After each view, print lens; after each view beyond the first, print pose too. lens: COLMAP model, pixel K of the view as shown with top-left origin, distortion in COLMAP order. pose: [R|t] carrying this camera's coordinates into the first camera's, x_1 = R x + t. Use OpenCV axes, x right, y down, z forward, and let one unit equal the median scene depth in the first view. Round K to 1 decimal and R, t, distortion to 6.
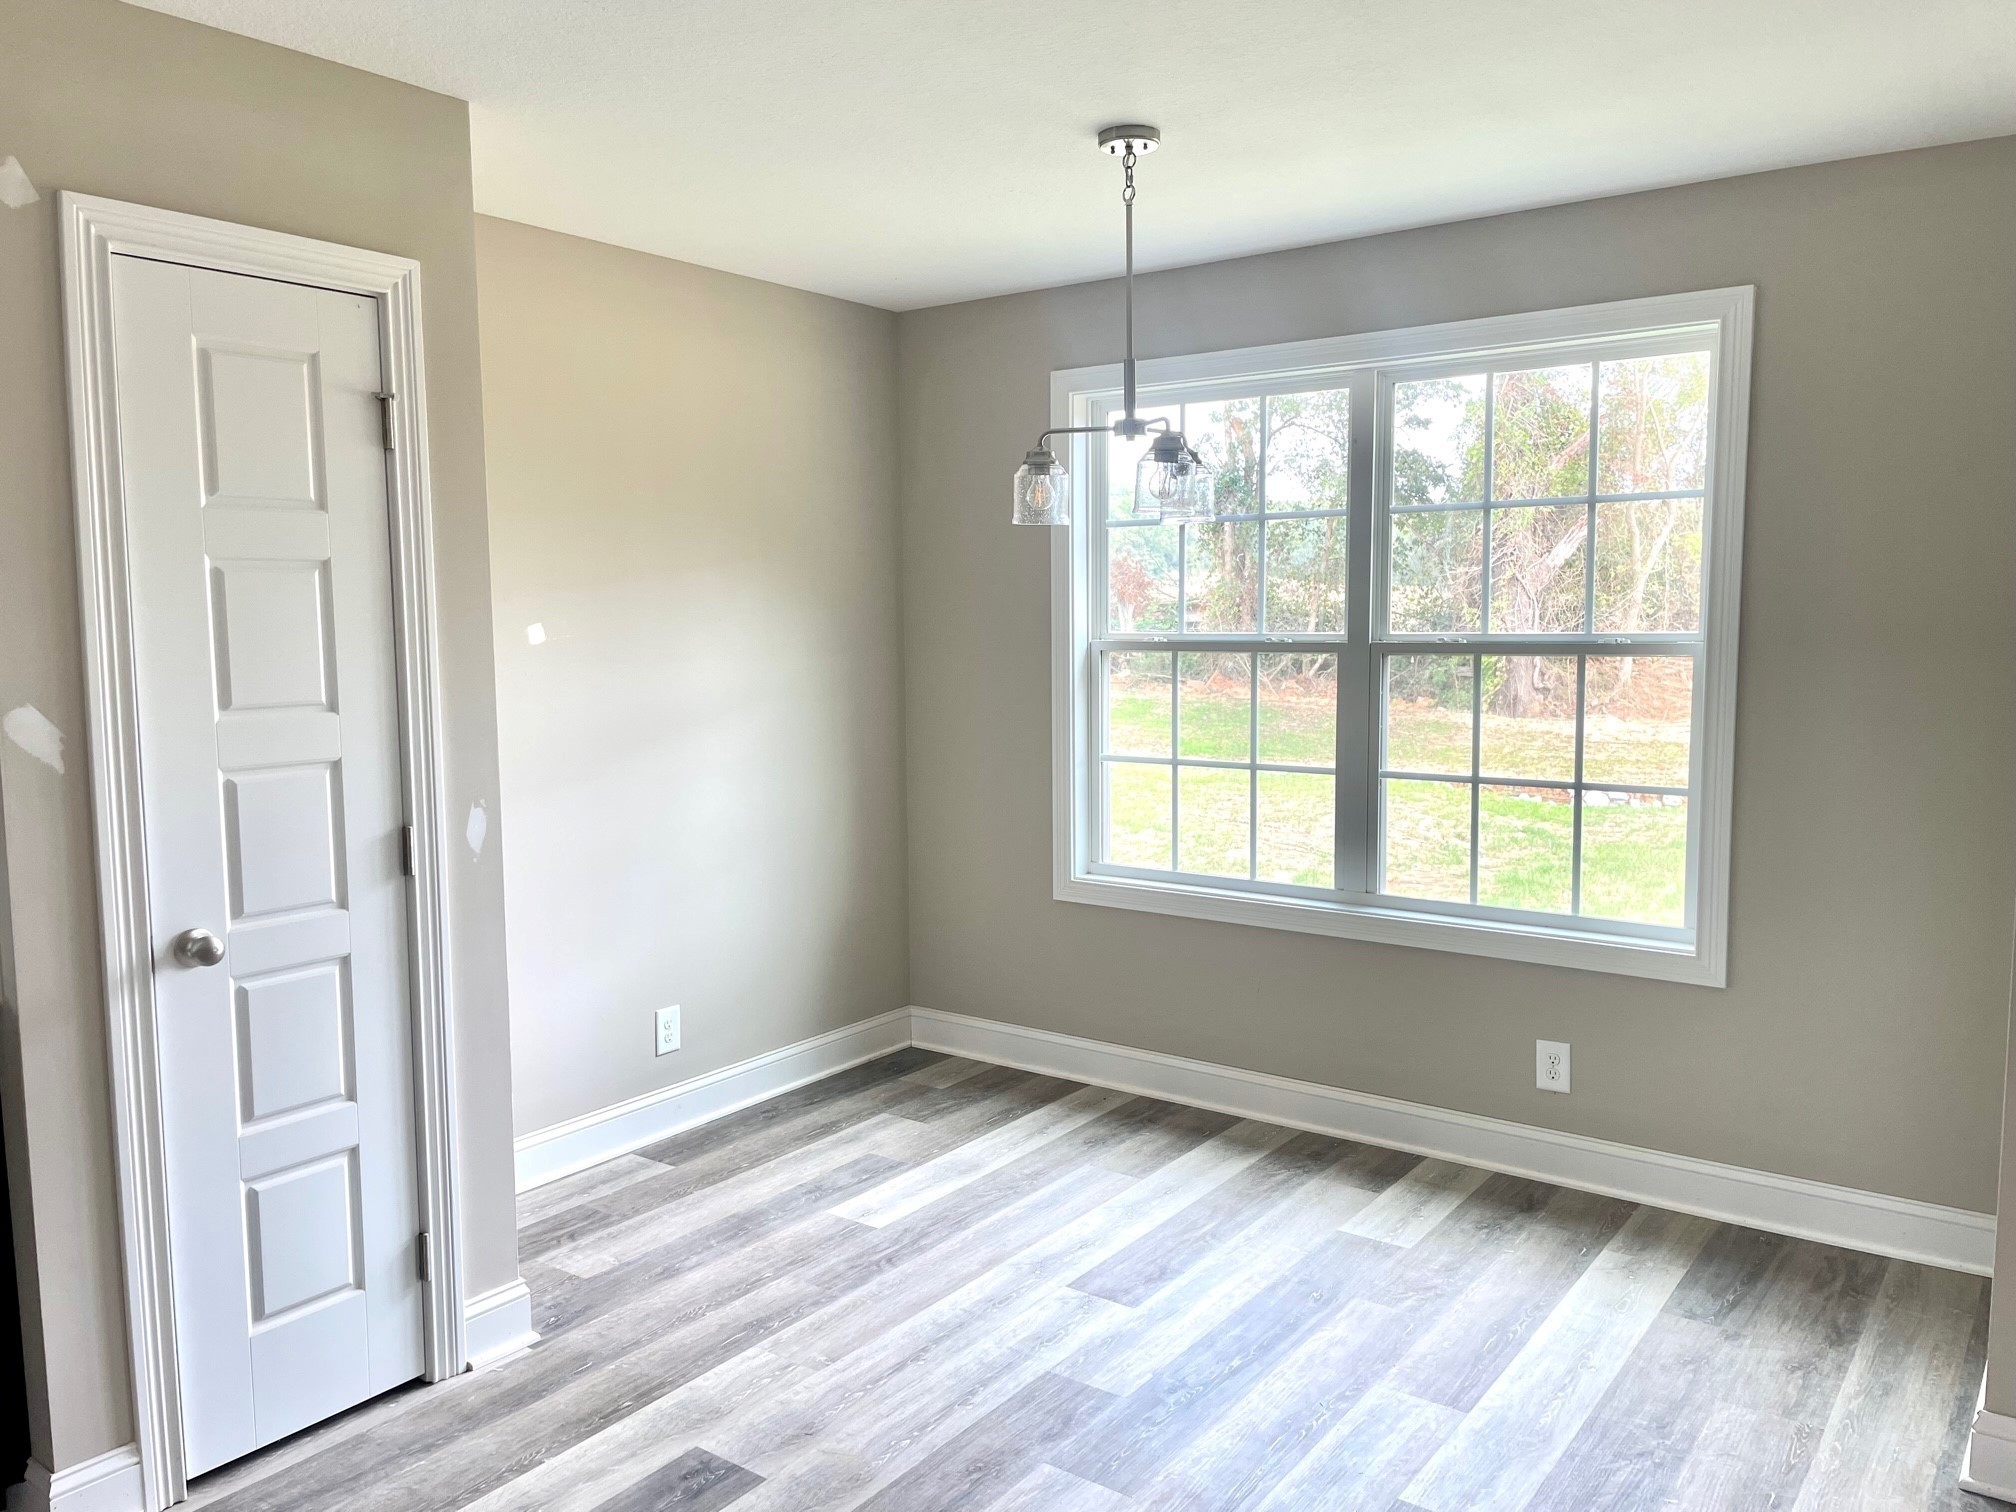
lens RADIAL K [[1549.7, 0, 1000.0], [0, 1549.7, 753.8], [0, 0, 1]] dist [0.053512, -0.068952]
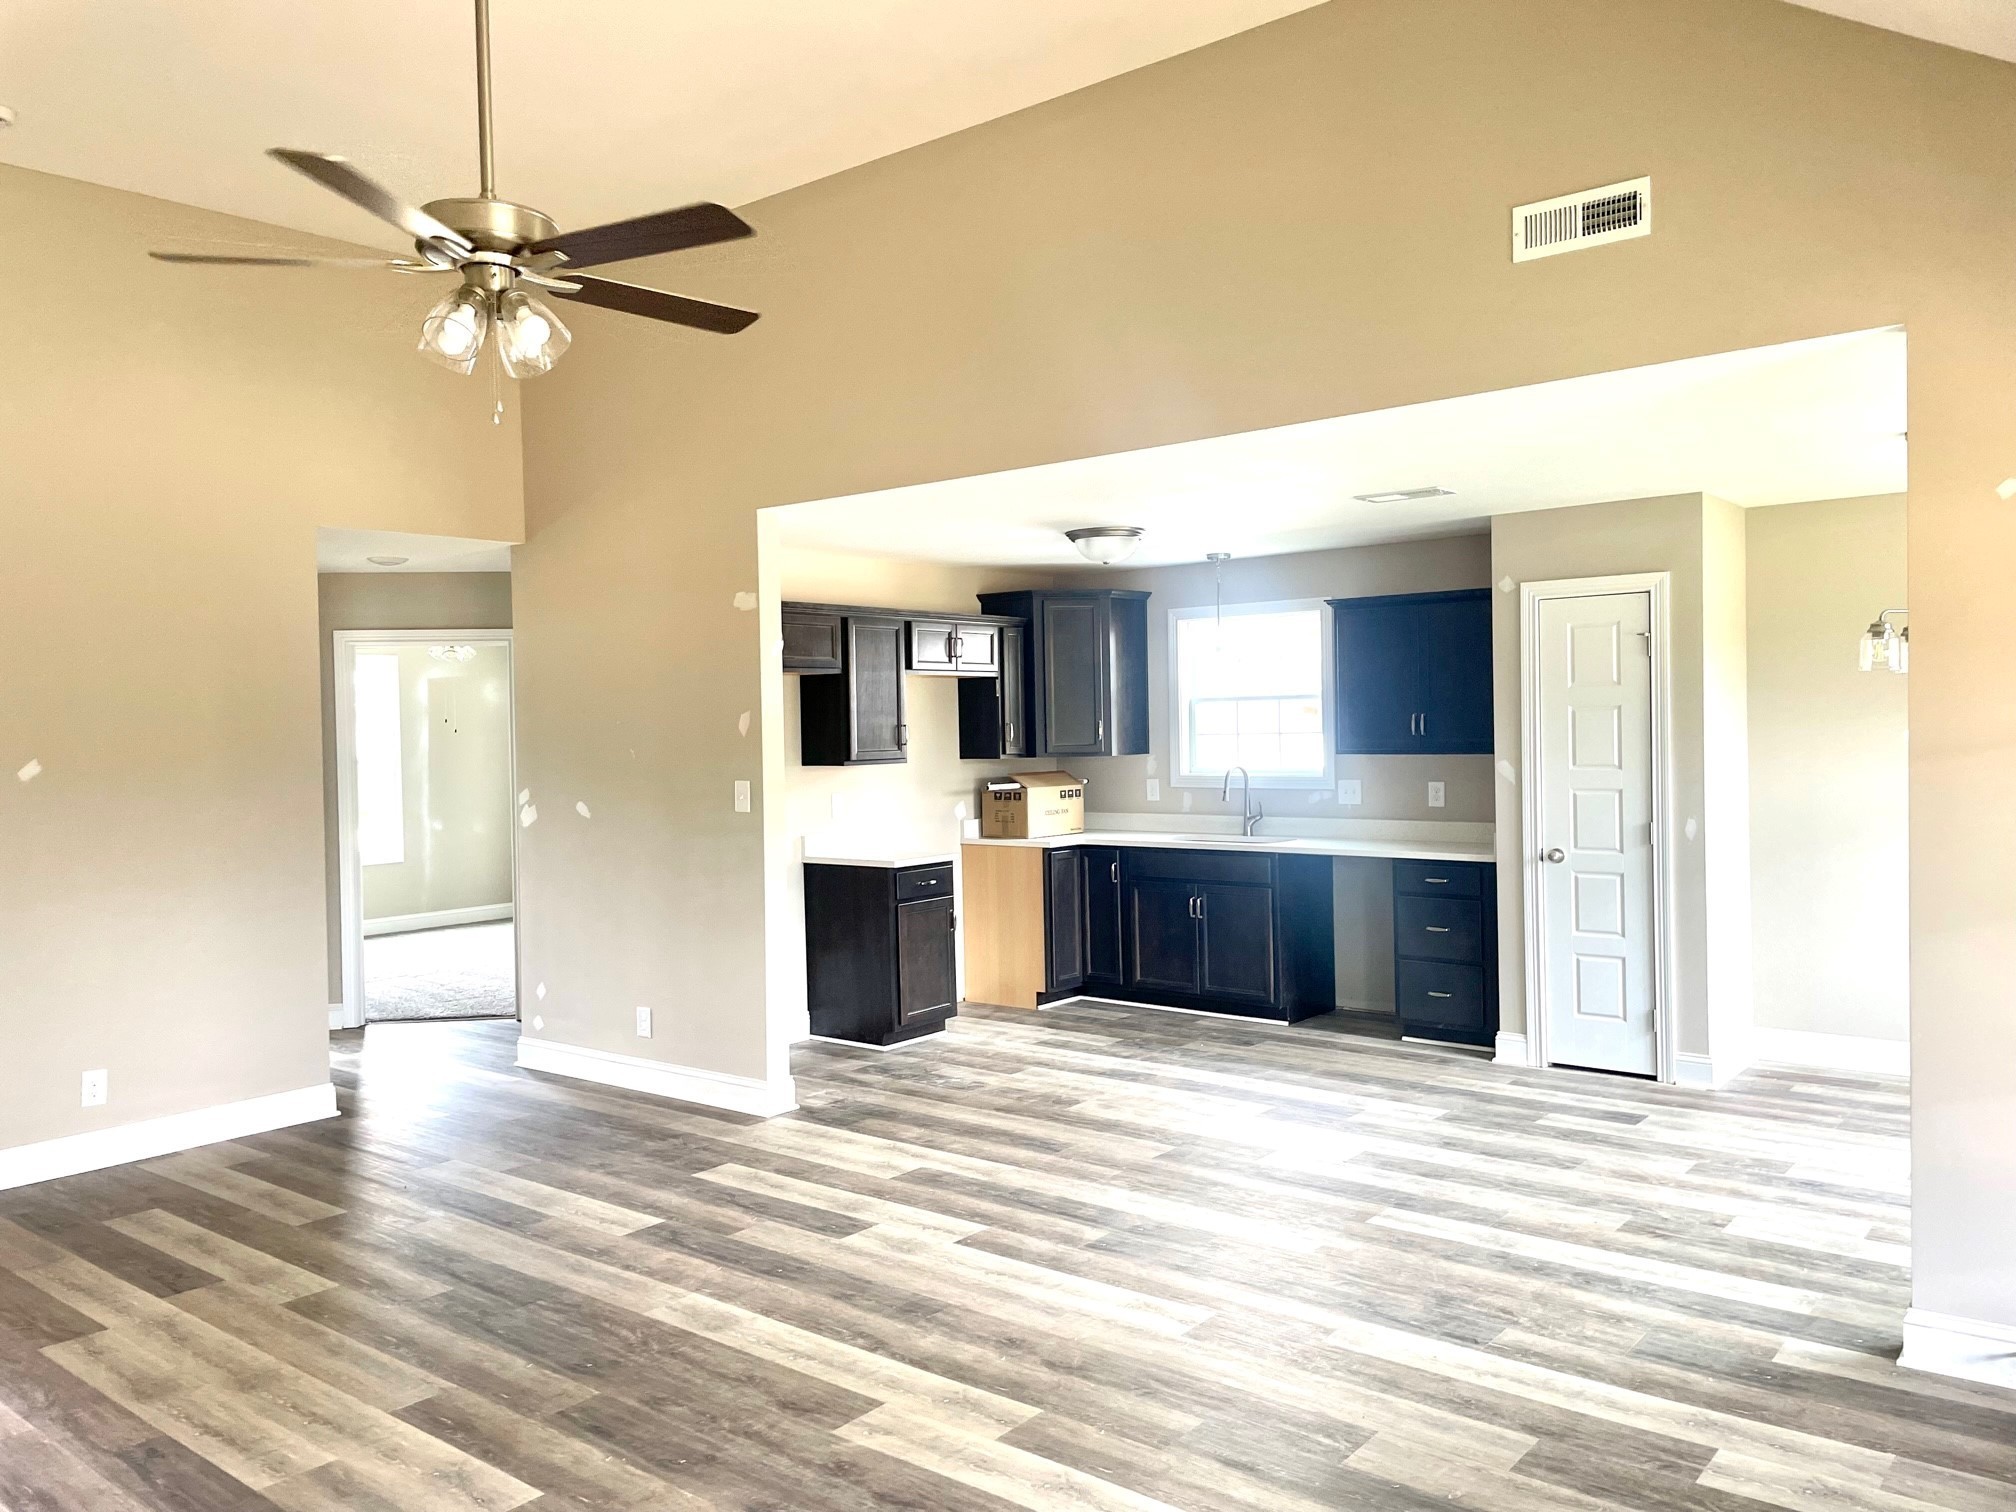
lens RADIAL K [[1549.7, 0, 1014.7], [0, 1549.7, 754.9], [0, 0, 1]] dist [0.053512, -0.068952]
pose [[-0.056299, 0.030029, -0.997962, 1.910856], [-0.075582, 0.996551, 0.034250, -0.057756], [0.995549, 0.077356, -0.053835, 0.201528]]
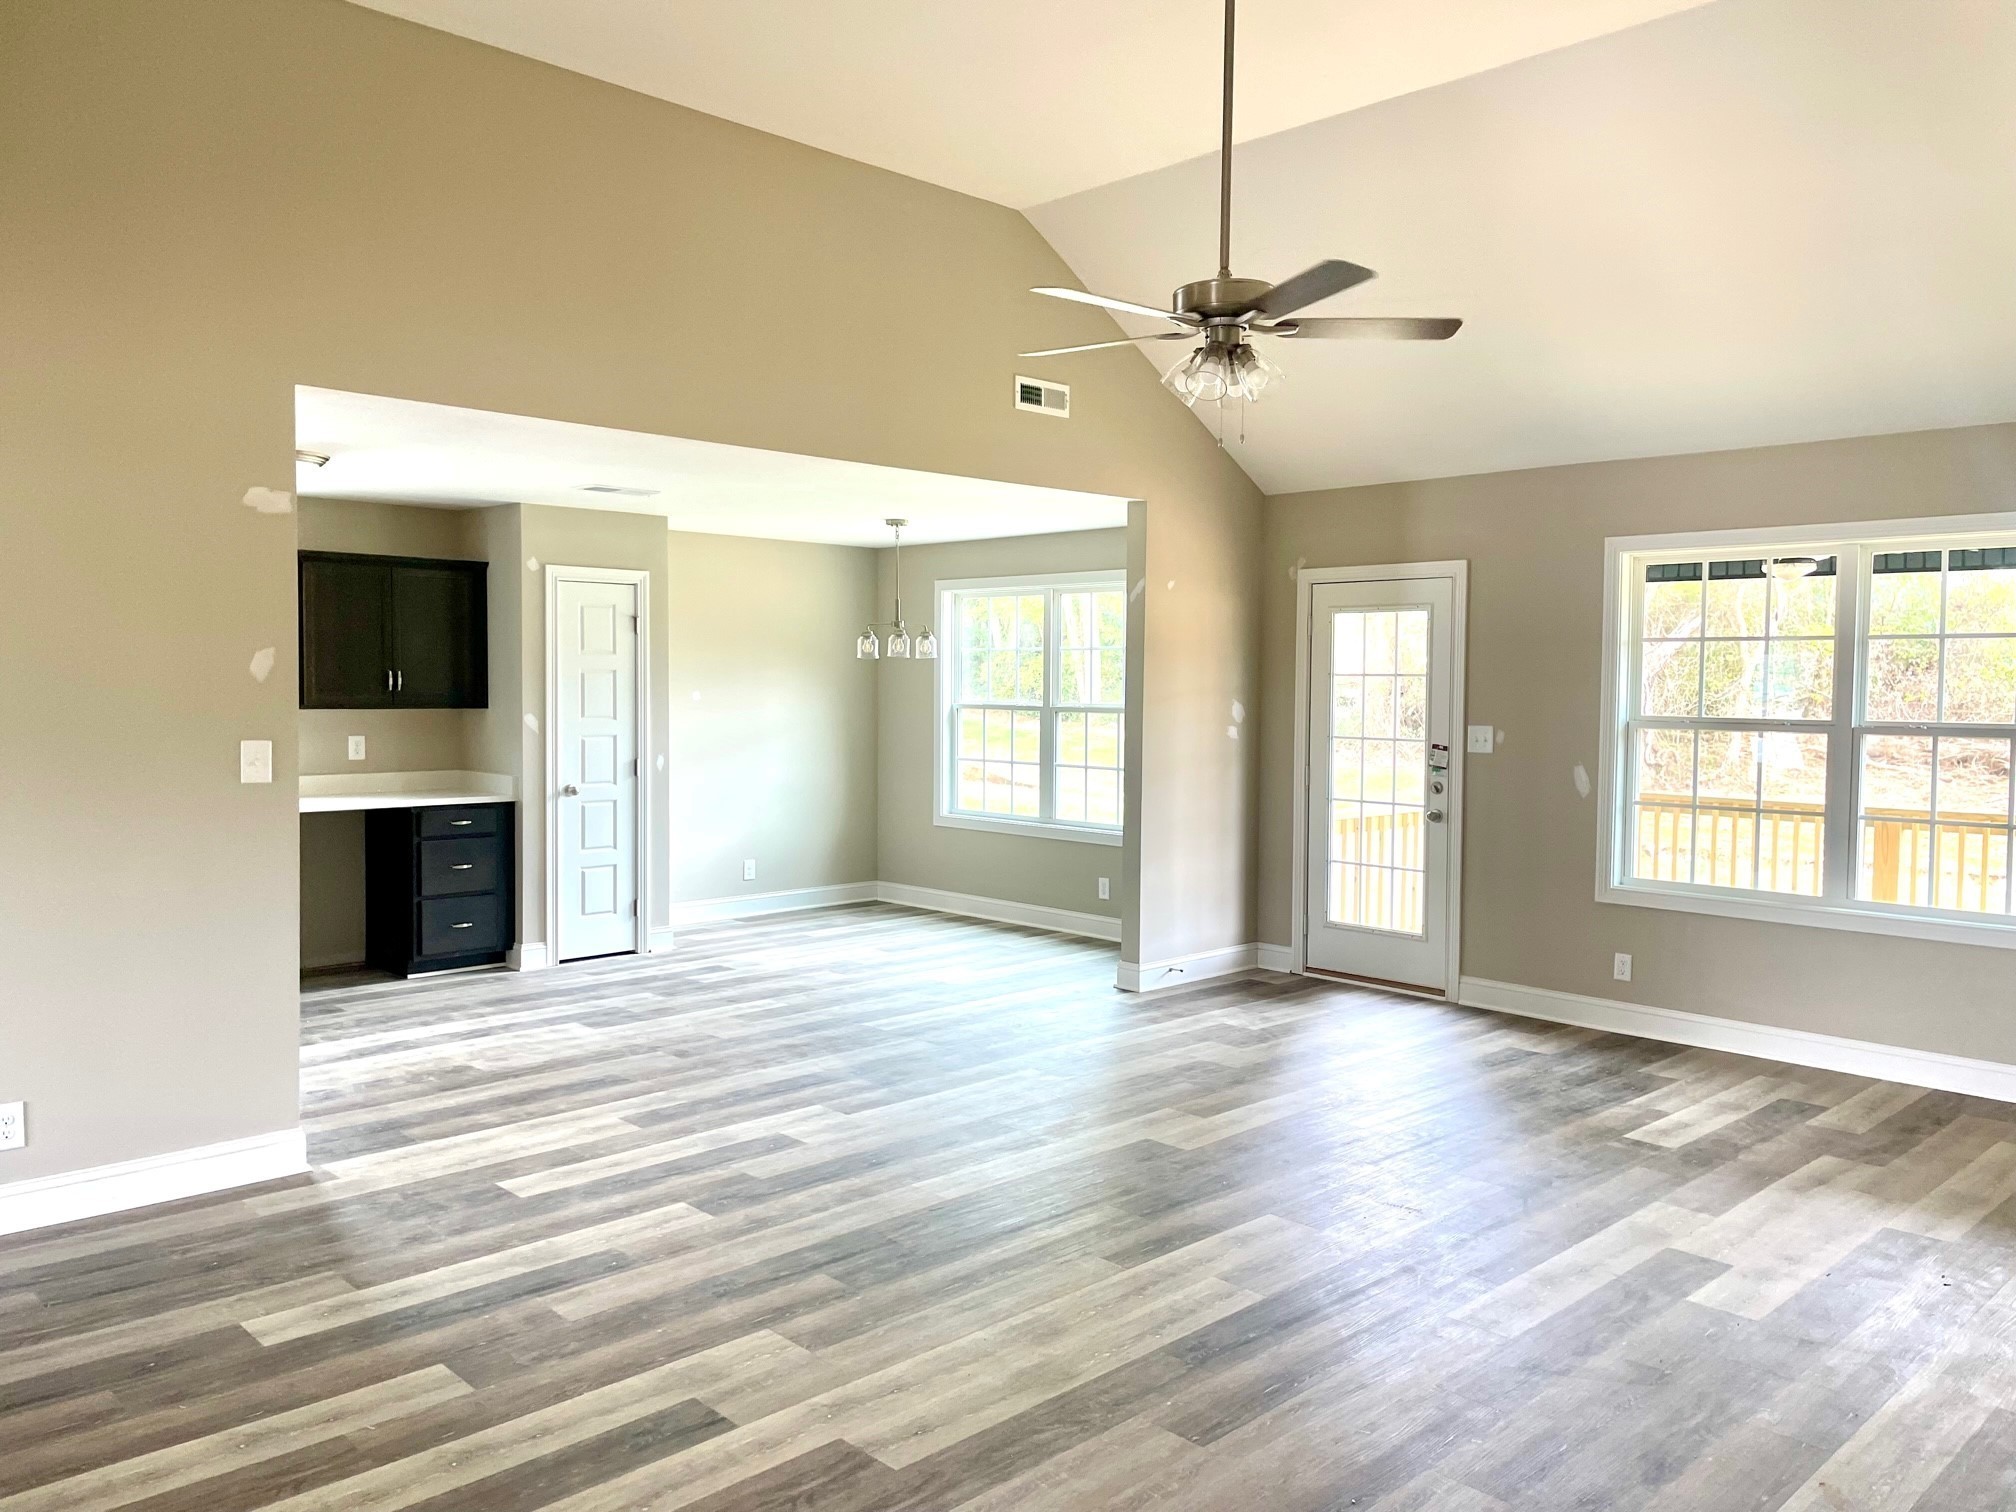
lens RADIAL K [[1549.7, 0, 1026.0], [0, 1549.7, 742.8], [0, 0, 1]] dist [0.053512, -0.068952]
pose [[0.987845, 0.024535, -0.153494, 0.806793], [-0.032576, 0.998213, -0.050089, 0.139775], [0.151991, 0.054480, 0.986879, -1.812916]]
